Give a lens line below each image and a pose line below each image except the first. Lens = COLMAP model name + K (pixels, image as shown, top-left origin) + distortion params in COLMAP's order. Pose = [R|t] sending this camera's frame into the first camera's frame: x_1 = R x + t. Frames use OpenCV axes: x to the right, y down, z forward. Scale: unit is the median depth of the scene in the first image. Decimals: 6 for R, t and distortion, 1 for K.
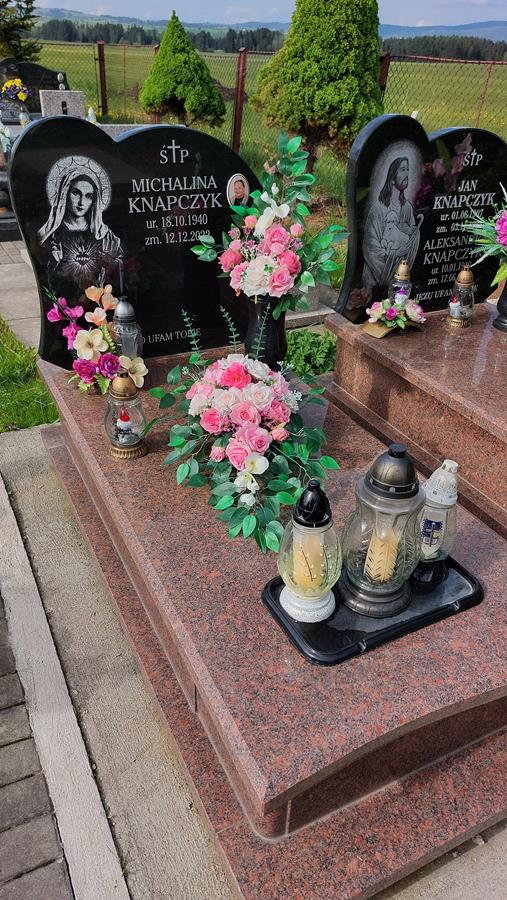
lens RADIAL K [[671.8, 0, 254.6], [0, 671.8, 462.3], [0, 0, 1]] dist [0.093599, -0.115657]
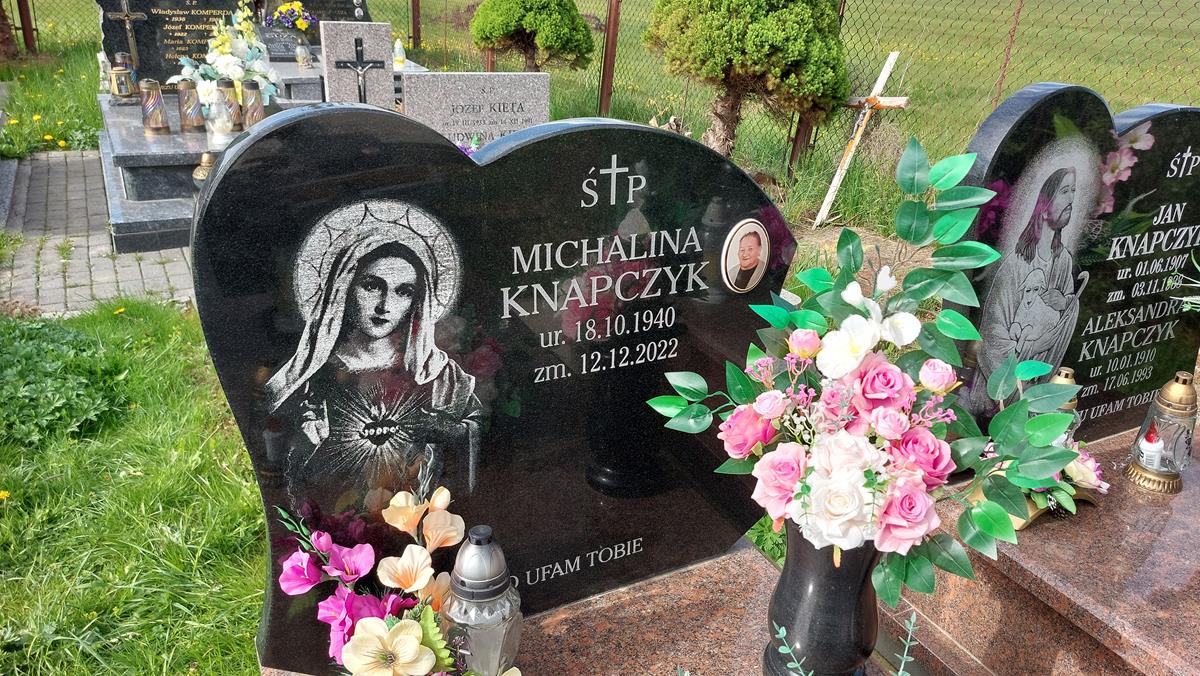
lens RADIAL K [[895.7, 0, 616.1], [0, 895.7, 334.4], [0, 0, 1]] dist [0.093599, -0.115657]
pose [[0.999831, 0.000645, 0.018351, -0.122834], [0.002276, 0.987324, -0.158700, -0.267543], [-0.018221, 0.158715, 0.987156, 0.460101]]
